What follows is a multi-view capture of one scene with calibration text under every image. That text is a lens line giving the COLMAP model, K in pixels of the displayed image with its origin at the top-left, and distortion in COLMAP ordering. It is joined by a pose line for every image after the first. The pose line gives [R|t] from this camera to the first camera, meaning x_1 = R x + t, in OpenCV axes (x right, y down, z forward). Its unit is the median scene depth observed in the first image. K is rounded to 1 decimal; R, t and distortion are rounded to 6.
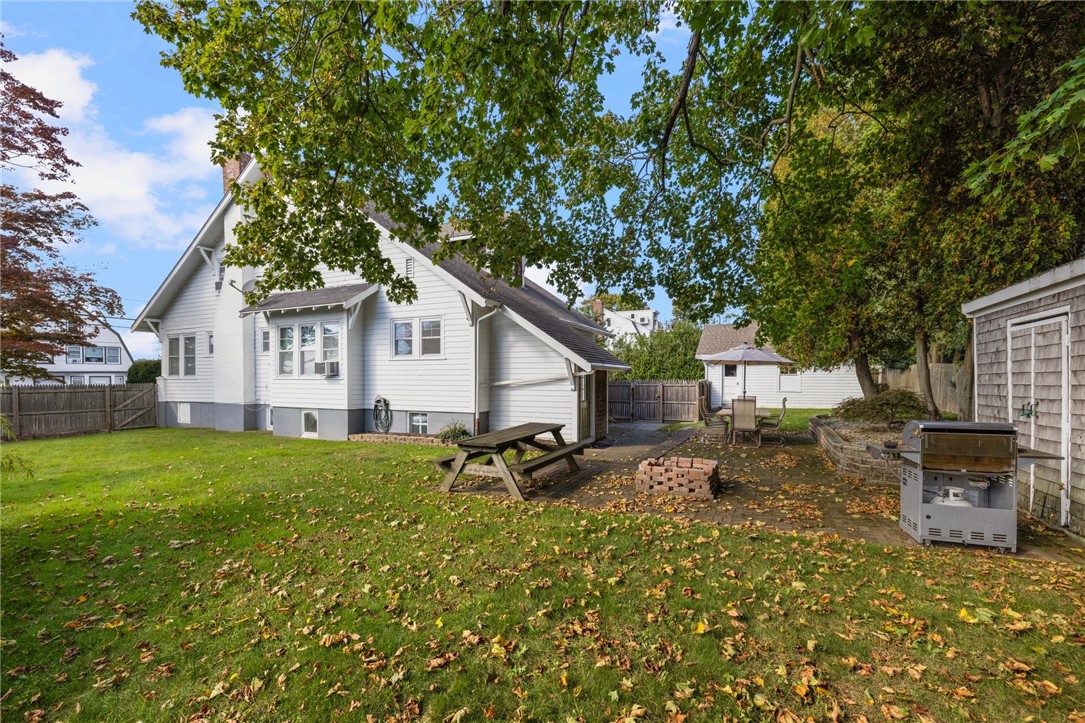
lens RADIAL K [[467.9, 0, 542.8], [0, 467.9, 348.4], [0, 0, 1]] dist [-0.013487, 0.000286]
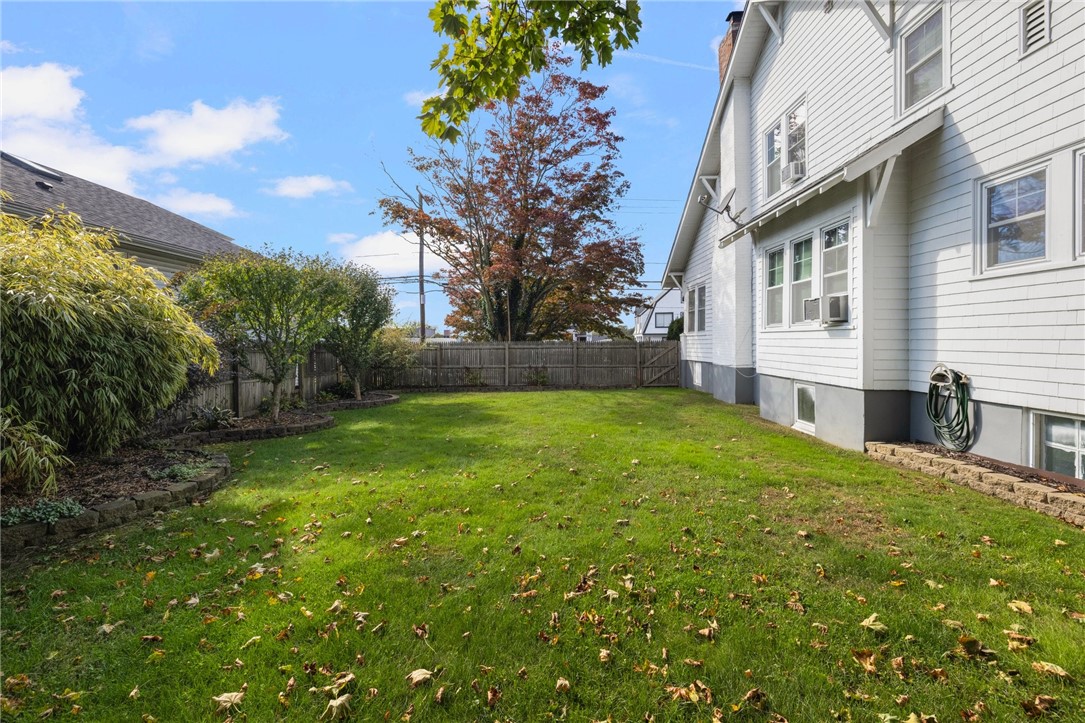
lens RADIAL K [[467.9, 0, 542.8], [0, 467.9, 348.4], [0, 0, 1]] dist [-0.013487, 0.000286]
pose [[0.414316, 0.019031, -0.909934, -0.109088], [0.050665, 0.997749, 0.043937, 0.046878], [0.908722, -0.064306, 0.412419, 0.469120]]
